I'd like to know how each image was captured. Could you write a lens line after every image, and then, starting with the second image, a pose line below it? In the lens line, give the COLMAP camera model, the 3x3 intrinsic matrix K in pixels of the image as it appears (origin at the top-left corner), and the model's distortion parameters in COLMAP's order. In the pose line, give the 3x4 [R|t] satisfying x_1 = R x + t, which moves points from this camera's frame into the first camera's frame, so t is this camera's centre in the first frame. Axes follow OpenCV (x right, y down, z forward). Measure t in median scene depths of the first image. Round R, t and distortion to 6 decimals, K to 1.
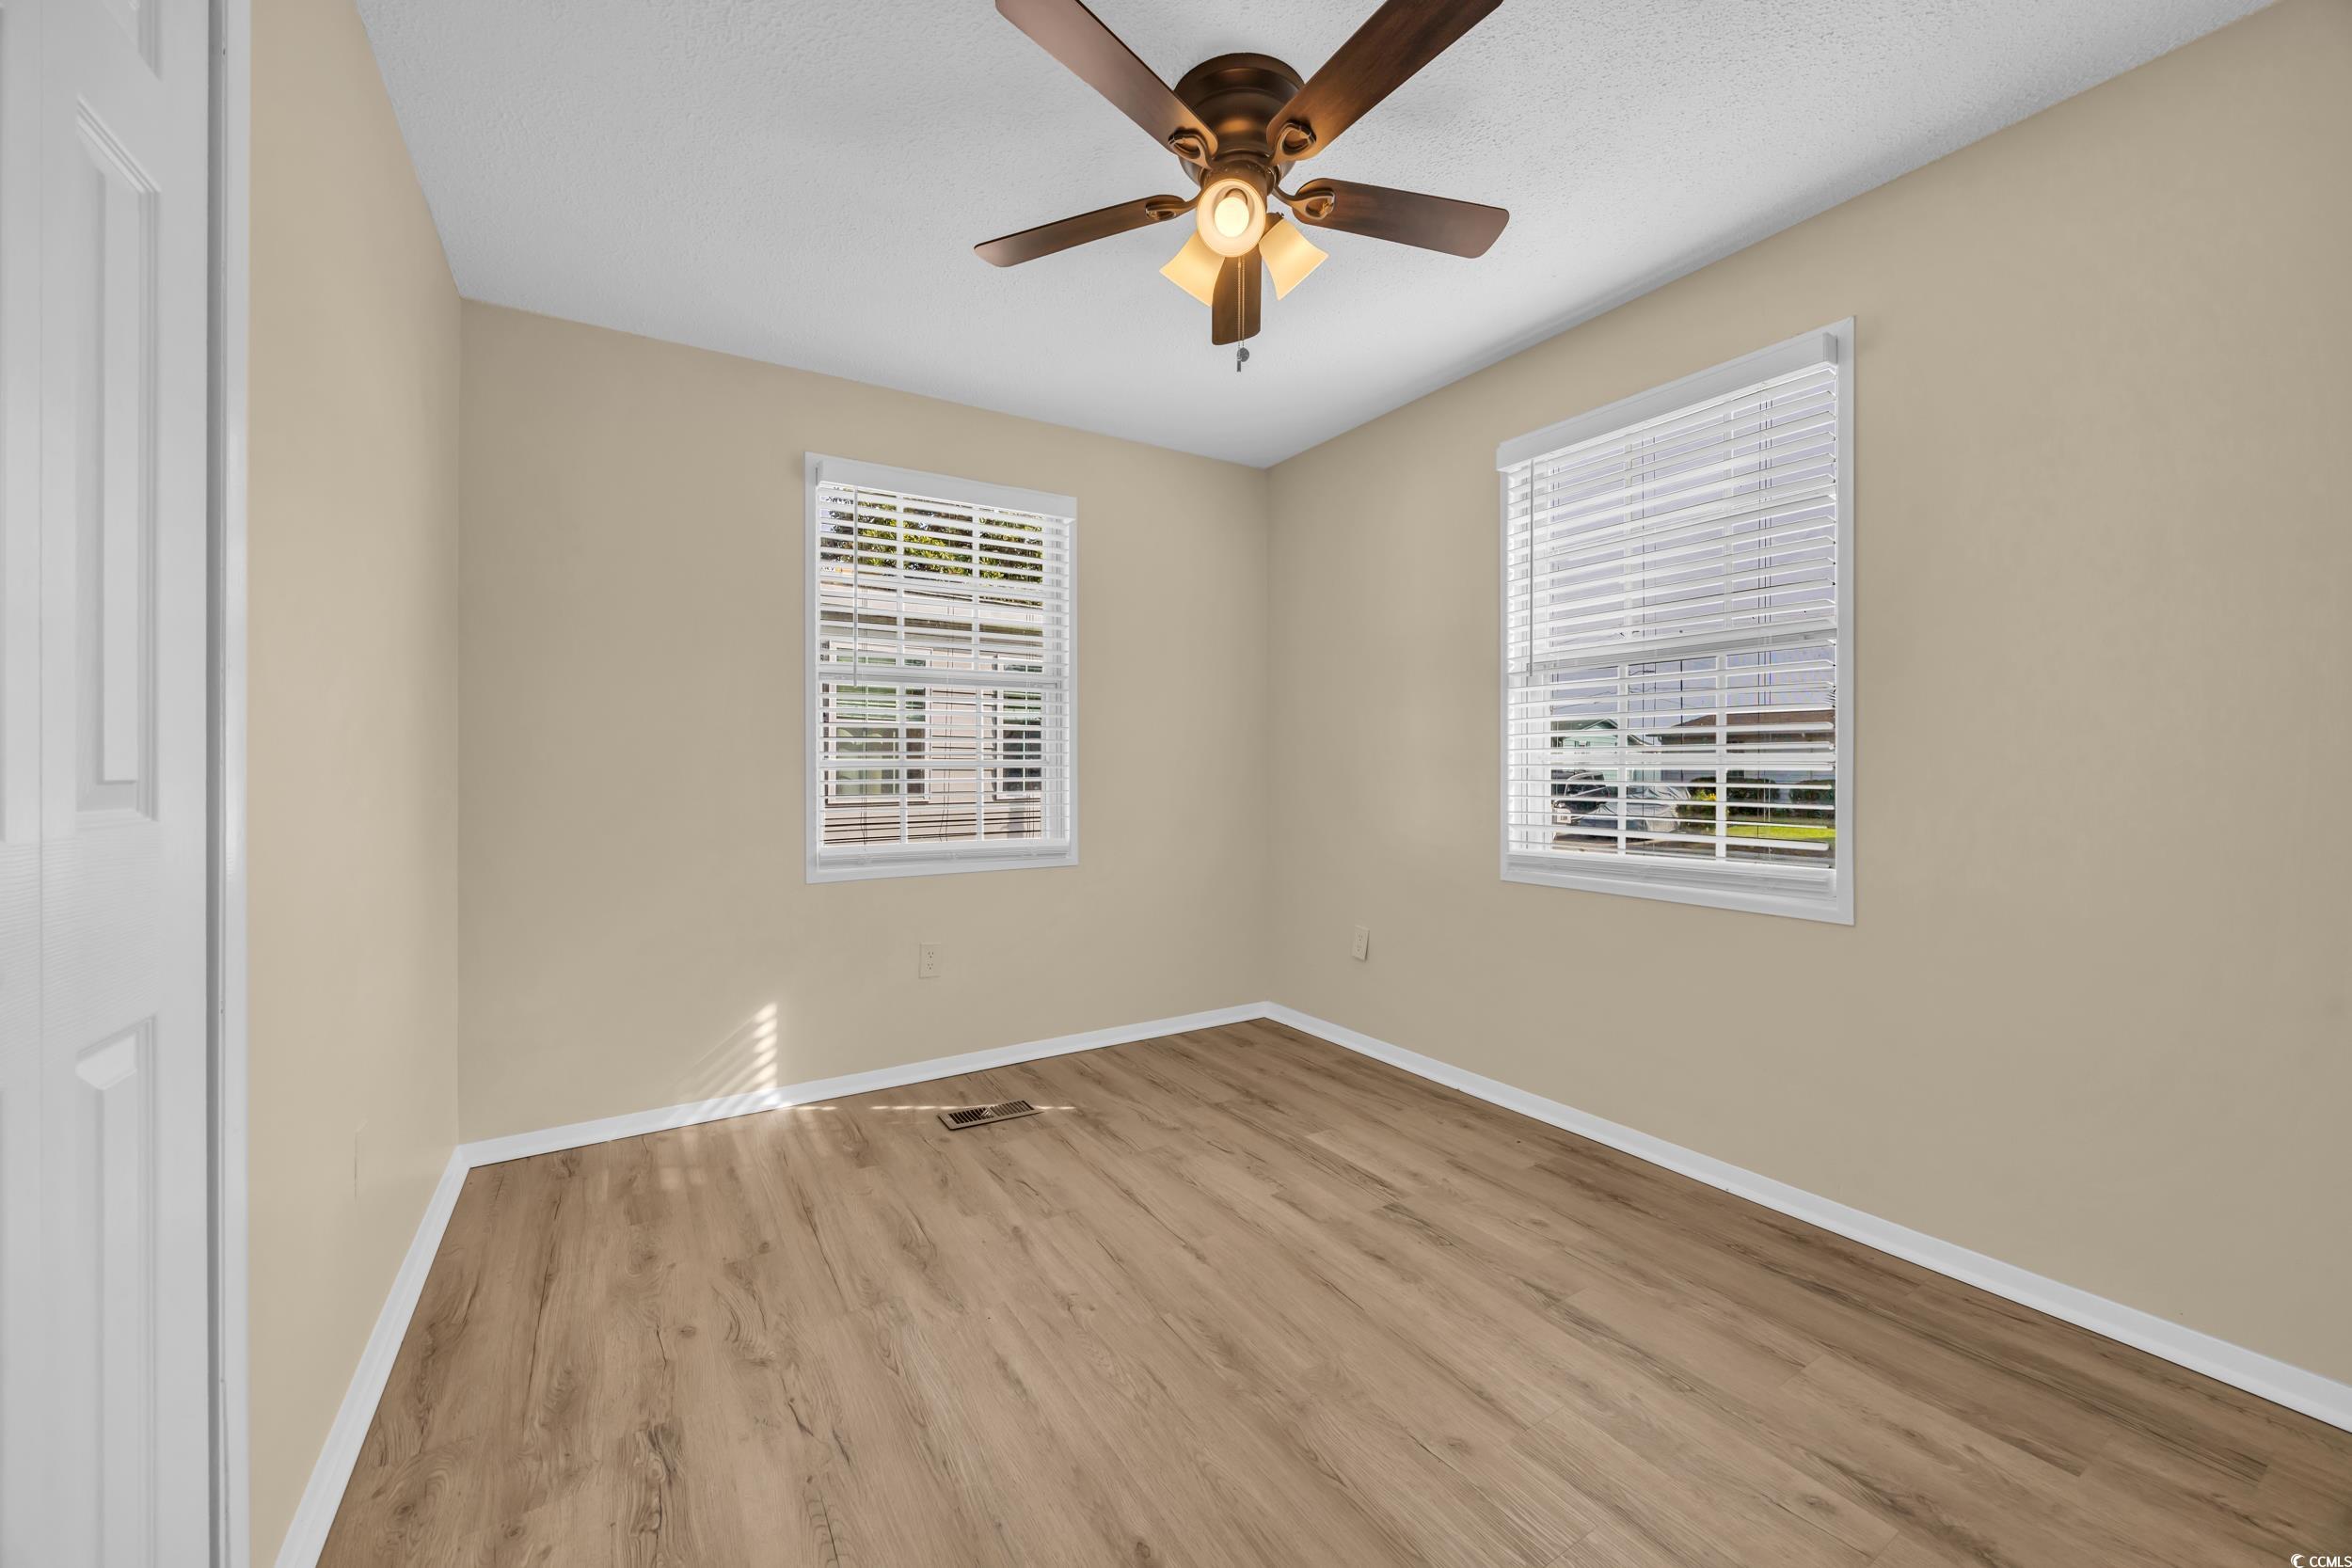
lens RADIAL K [[904.4, 0, 1197.1], [0, 904.4, 774.3], [0, 0, 1]] dist [0.003888, -0.000352]
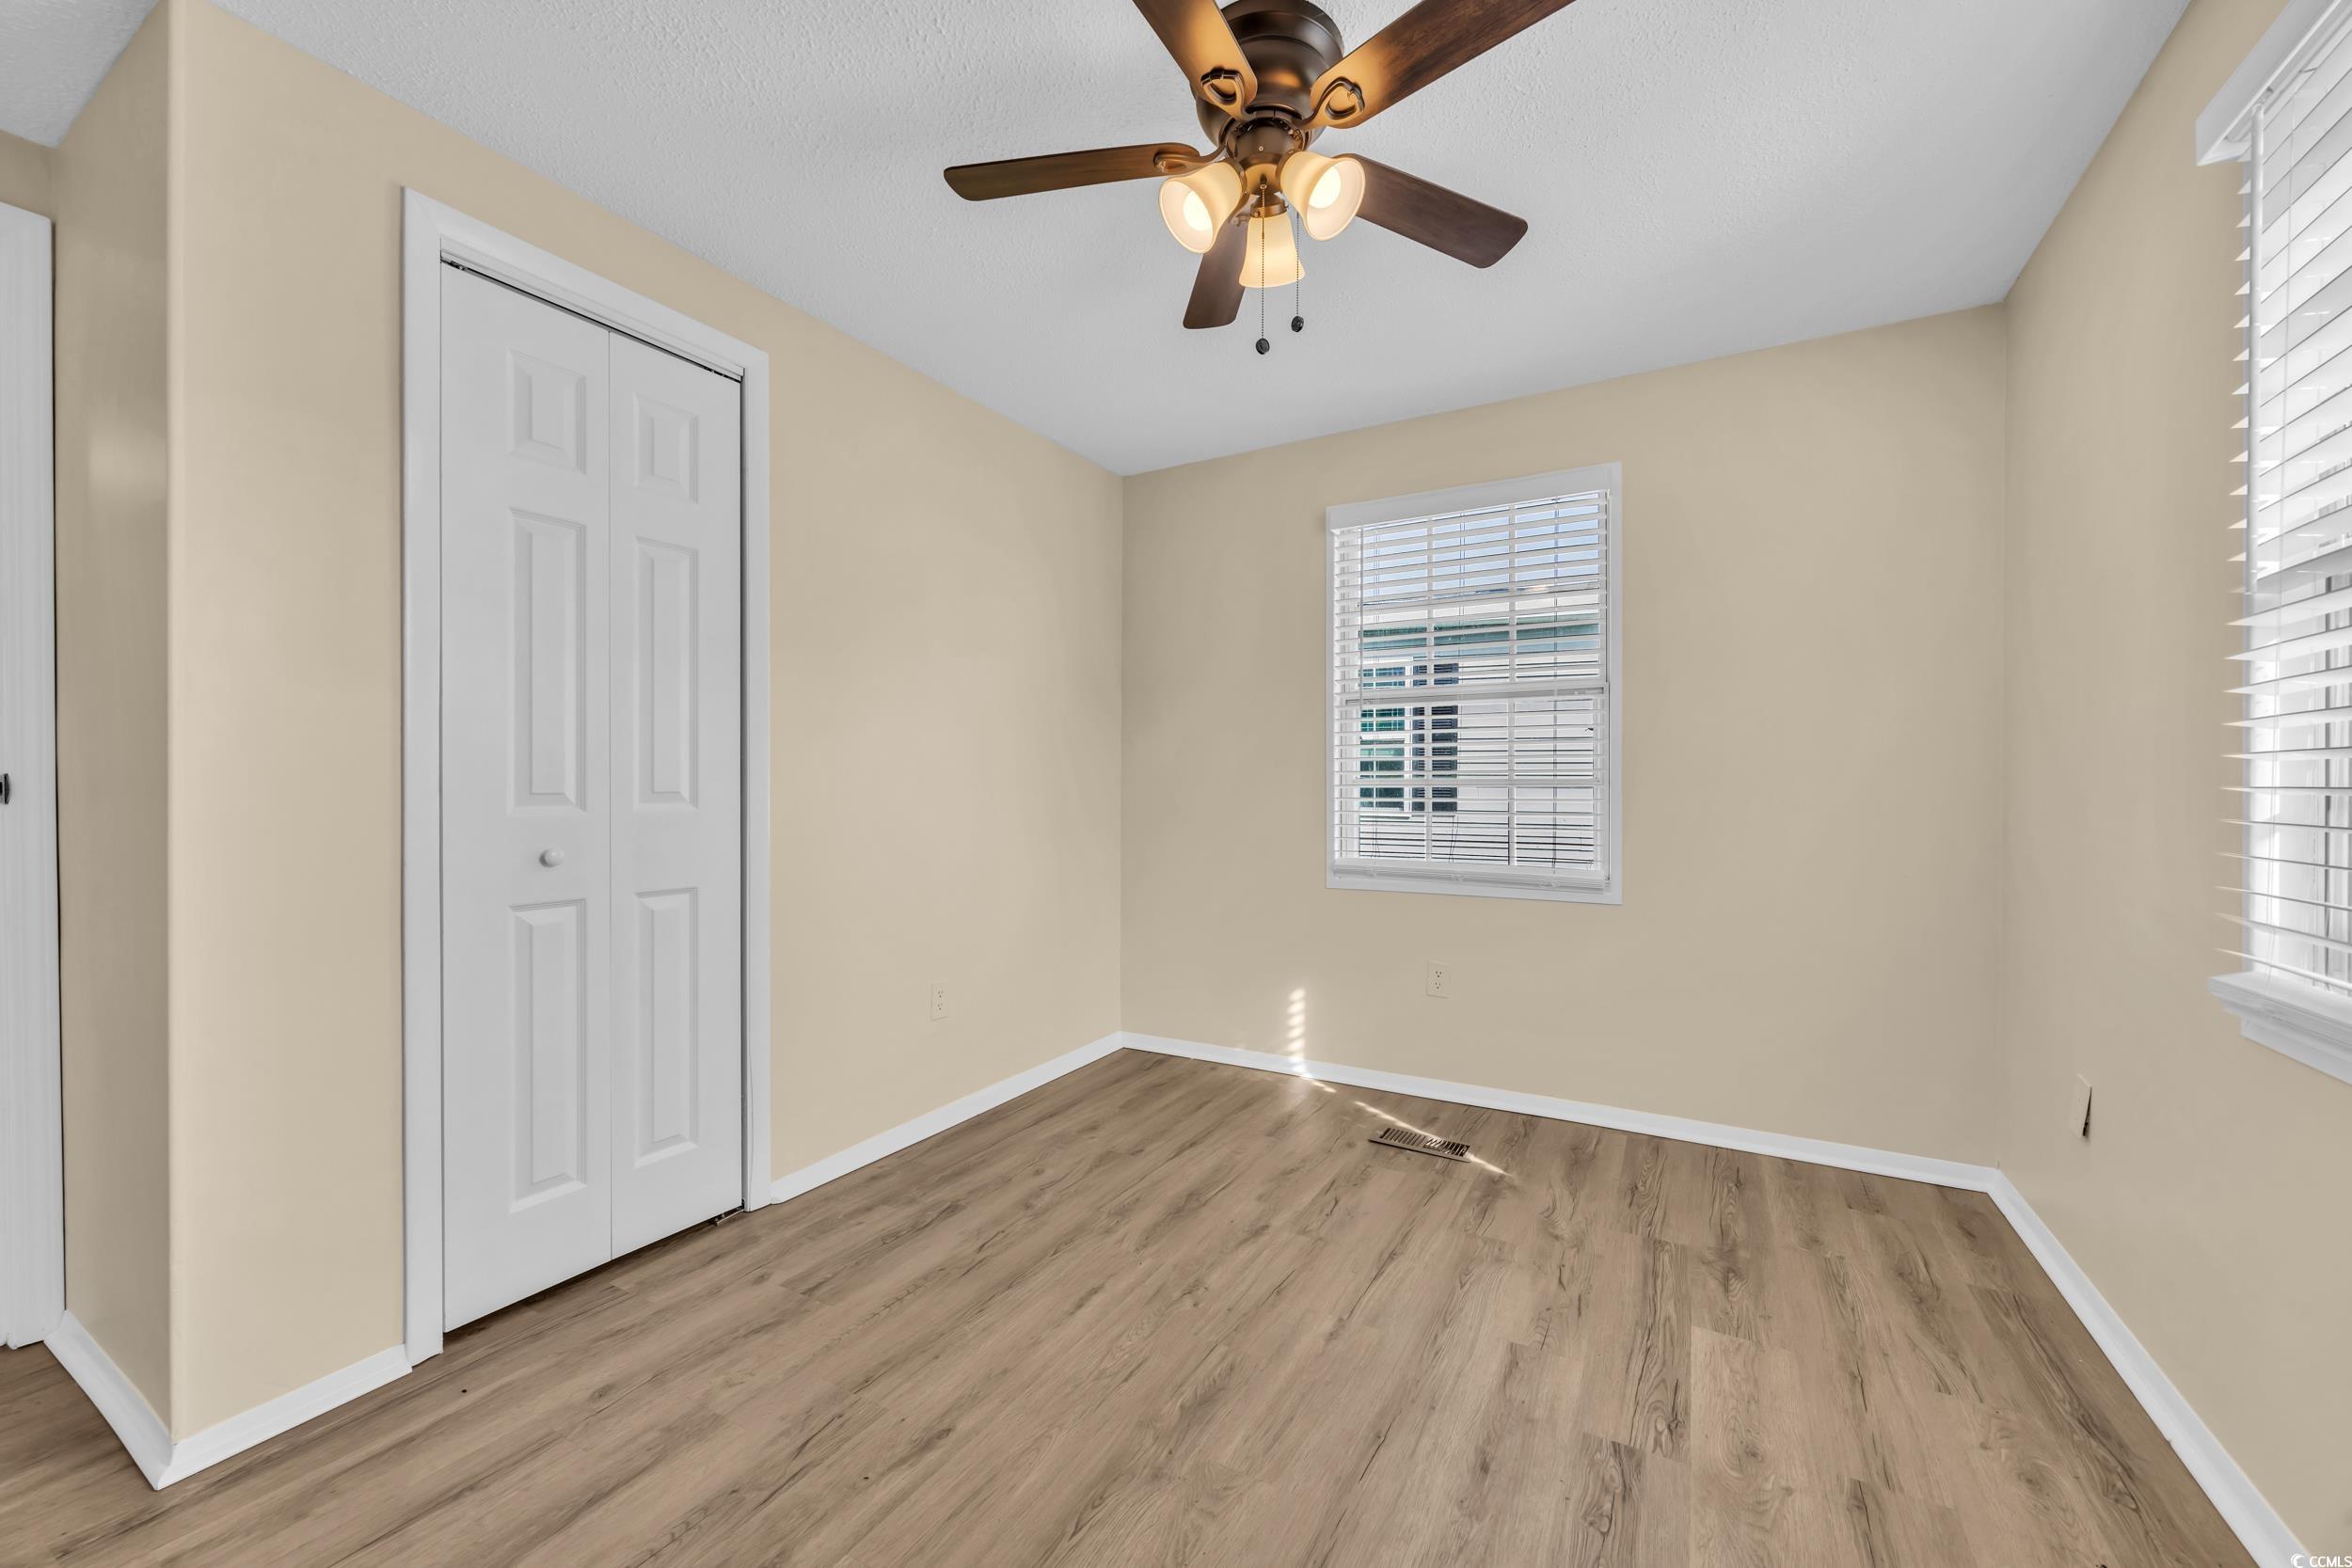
lens RADIAL K [[904.4, 0, 1165.4], [0, 904.4, 786.9], [0, 0, 1]] dist [0.003888, -0.000352]
pose [[0.463298, 0.001069, -0.886202, 0.519689], [-0.005135, 0.999986, -0.001478, -0.004140], [0.886188, 0.005236, 0.463297, 0.314792]]
